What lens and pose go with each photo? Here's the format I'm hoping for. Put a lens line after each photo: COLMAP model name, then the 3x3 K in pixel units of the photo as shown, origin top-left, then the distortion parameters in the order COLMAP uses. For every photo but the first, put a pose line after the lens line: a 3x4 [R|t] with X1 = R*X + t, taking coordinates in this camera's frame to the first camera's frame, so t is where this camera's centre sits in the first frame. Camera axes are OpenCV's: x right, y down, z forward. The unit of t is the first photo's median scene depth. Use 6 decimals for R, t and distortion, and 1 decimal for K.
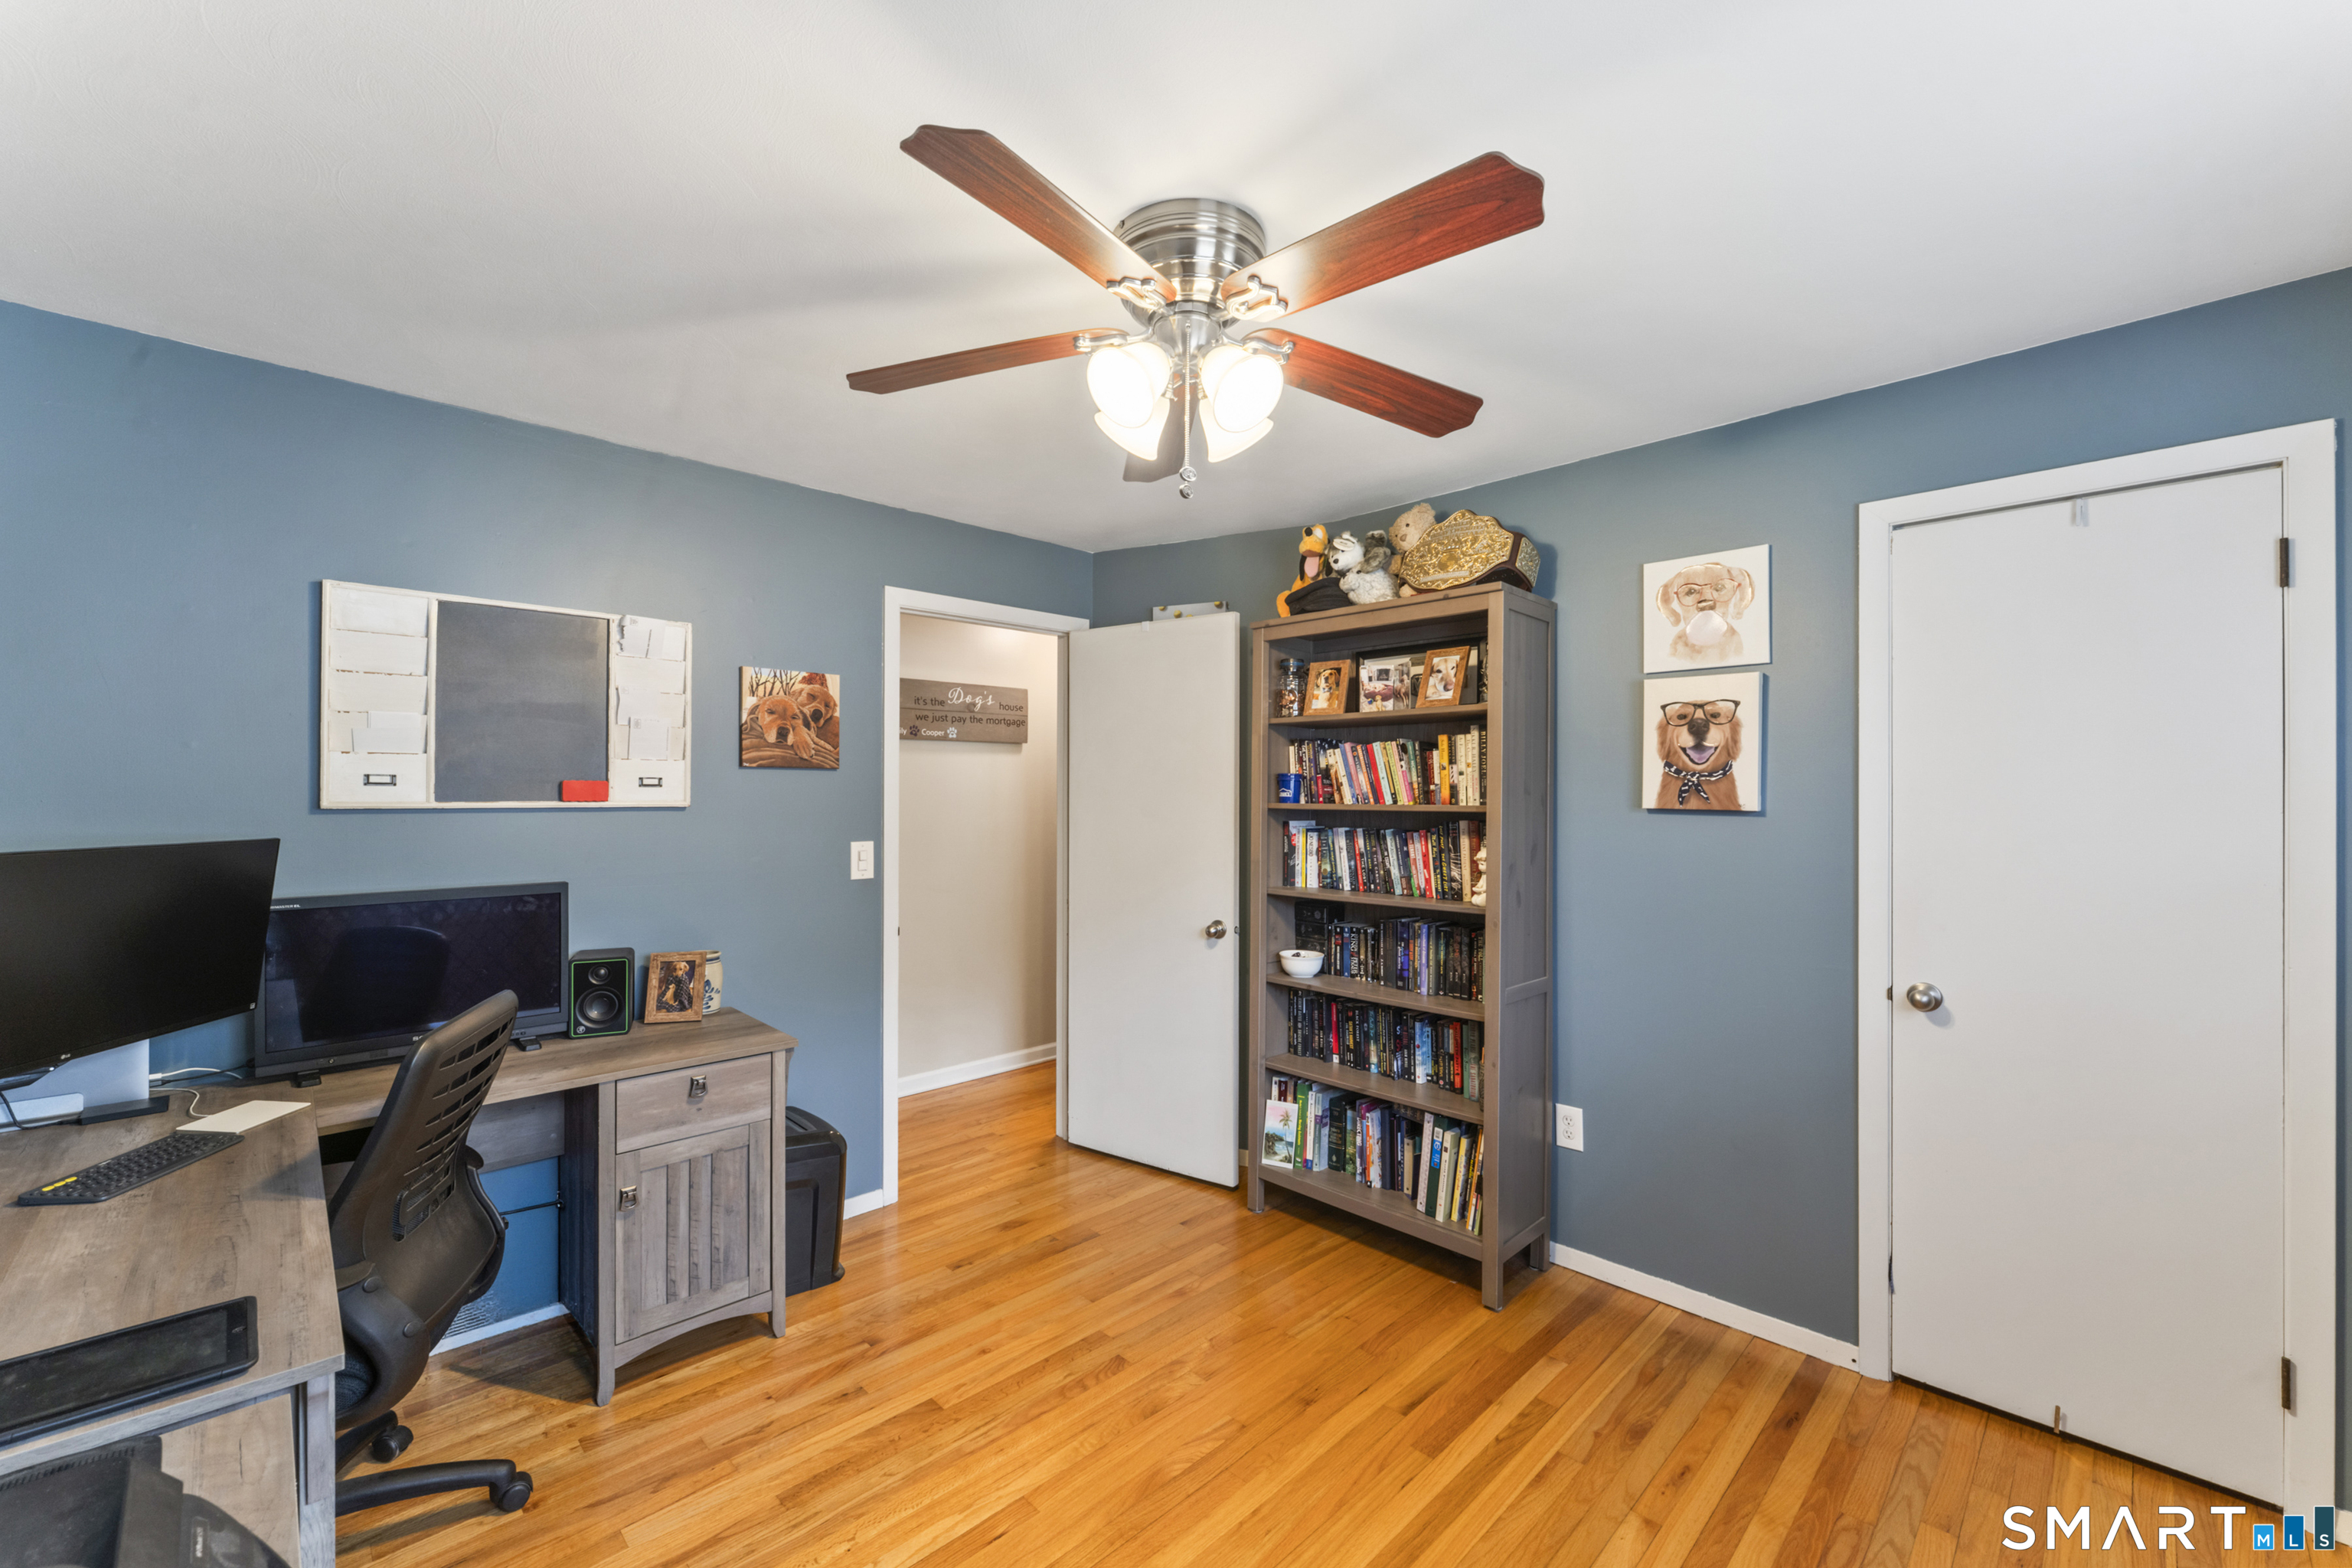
lens RADIAL K [[946.8, 0, 1182.1], [0, 946.8, 797.3], [0, 0, 1]] dist [-0.001018, -0.000781]
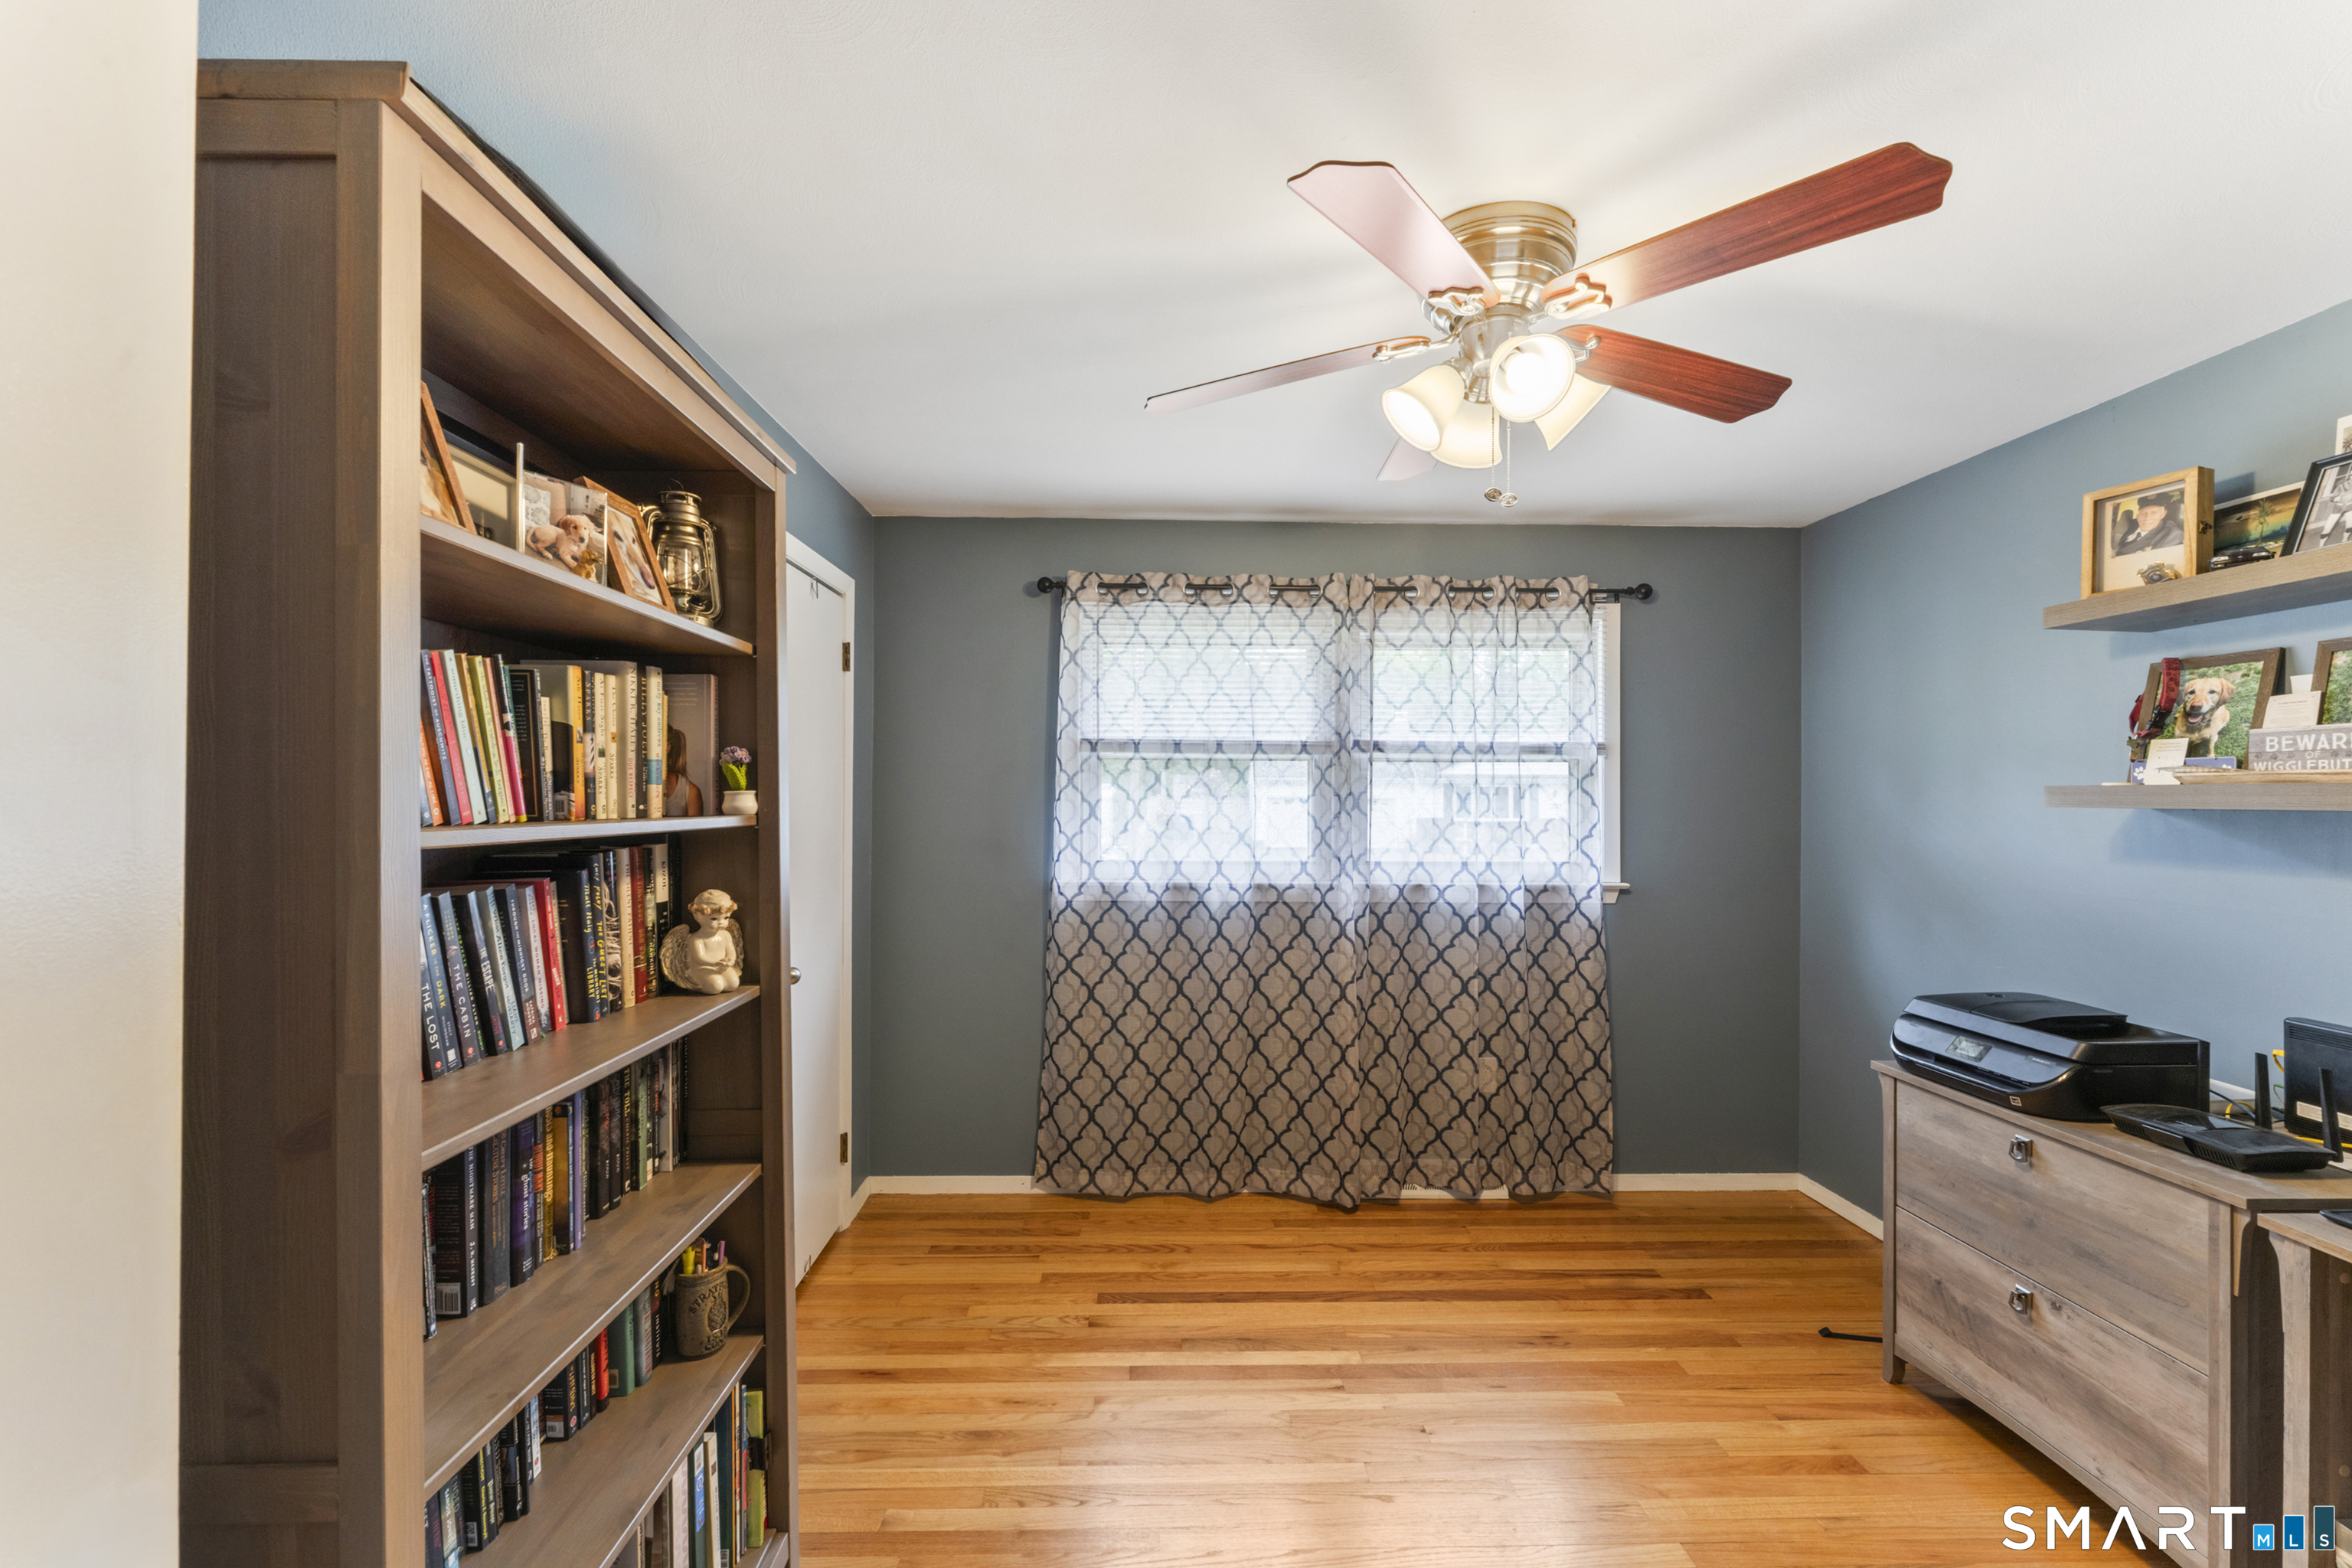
lens RADIAL K [[945.4, 0, 1170.2], [0, 945.4, 841.8], [0, 0, 1]] dist [-0.000694, -0.000067]
pose [[-0.739575, -0.006292, 0.673044, -0.256226], [-0.002911, 0.999977, 0.006150, 0.017237], [-0.673068, 0.002589, -0.739576, 1.172132]]
